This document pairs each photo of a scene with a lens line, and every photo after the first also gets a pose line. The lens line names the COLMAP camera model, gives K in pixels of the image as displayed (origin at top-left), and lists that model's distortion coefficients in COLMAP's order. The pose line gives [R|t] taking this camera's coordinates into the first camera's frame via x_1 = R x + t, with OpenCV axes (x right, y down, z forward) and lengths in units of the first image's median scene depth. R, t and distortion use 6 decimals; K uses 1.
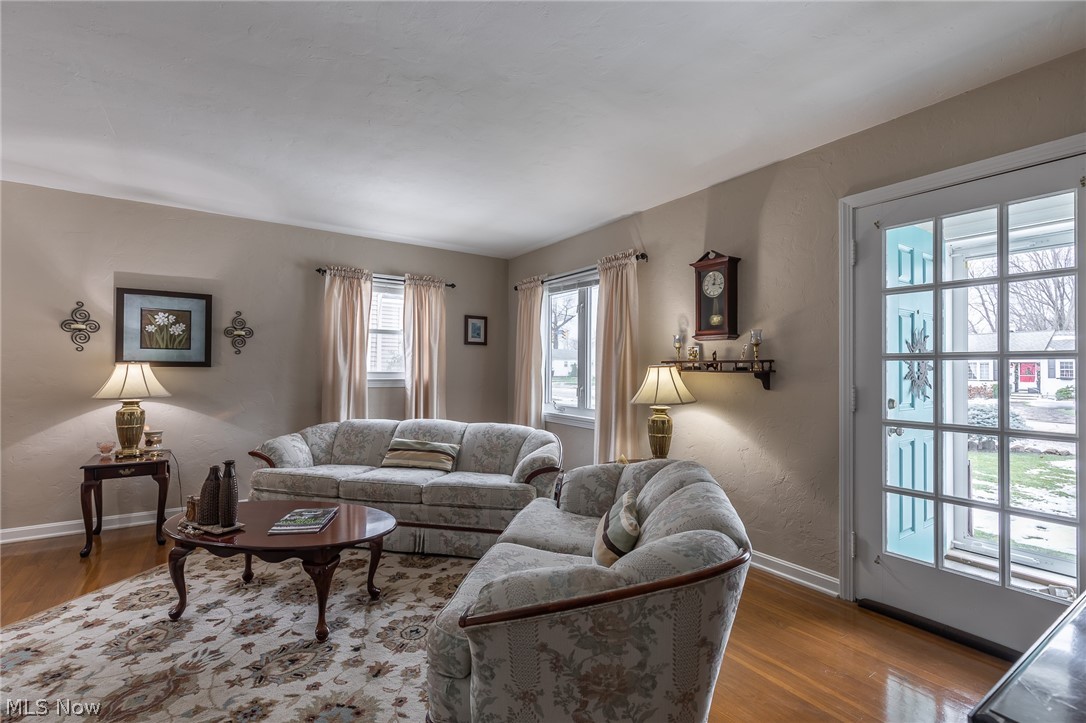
lens RADIAL K [[487.6, 0, 537.7], [0, 487.6, 366.0], [0, 0, 1]] dist [0.005060, -0.001622]
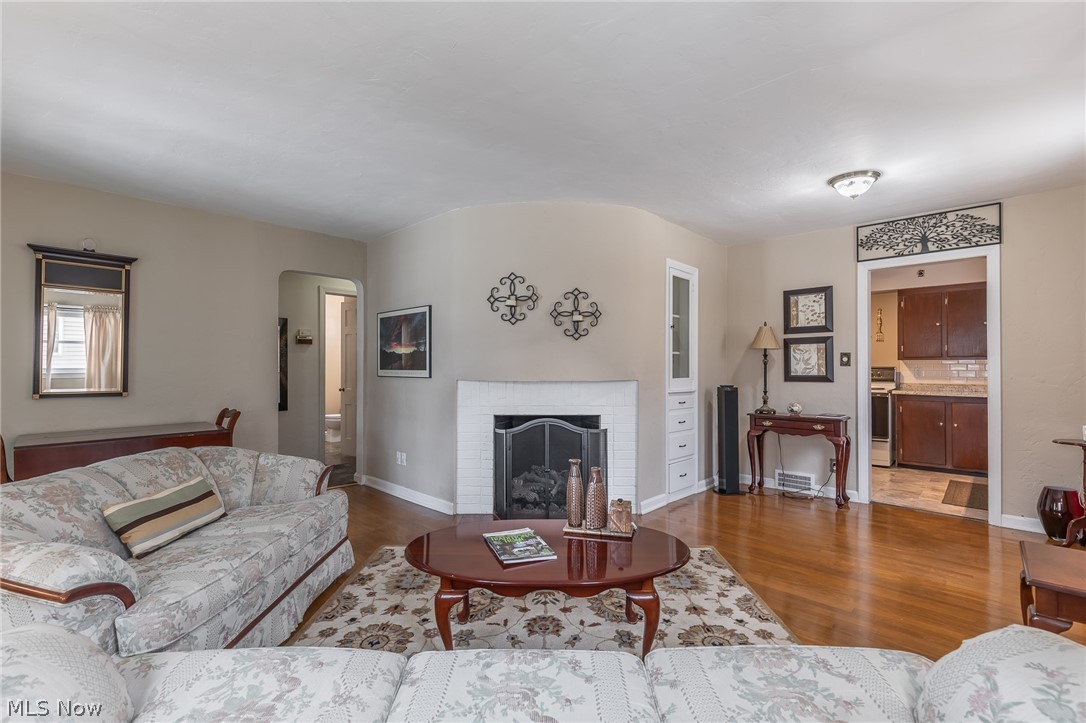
lens RADIAL K [[487.6, 0, 538.6], [0, 487.6, 364.5], [0, 0, 1]] dist [0.005060, -0.001622]
pose [[-0.976639, -0.008229, -0.214727, -0.233762], [-0.005971, 0.999920, -0.011159, 0.008268], [0.214802, -0.009616, -0.976610, 1.317005]]
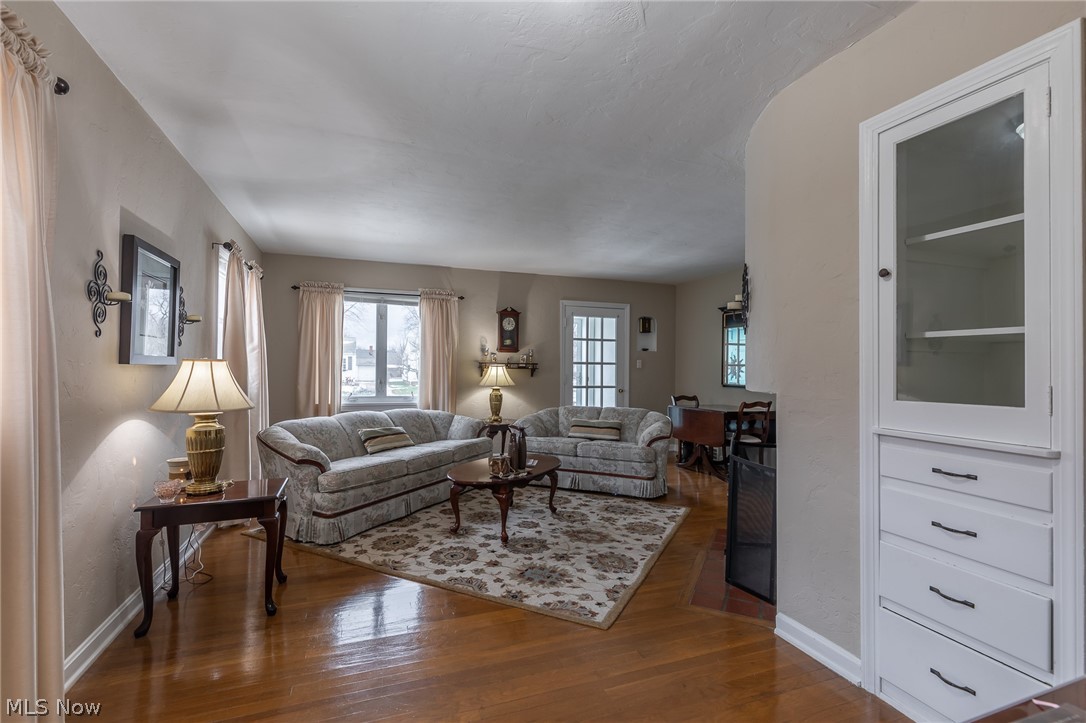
lens RADIAL K [[487.6, 0, 542.1], [0, 487.6, 360.9], [0, 0, 1]] dist [0.005060, -0.001622]
pose [[0.239103, 0.011535, 0.970926, -1.443940], [-0.011408, 0.999894, -0.009069, -0.002898], [-0.970927, -0.008908, 0.239209, 0.380291]]
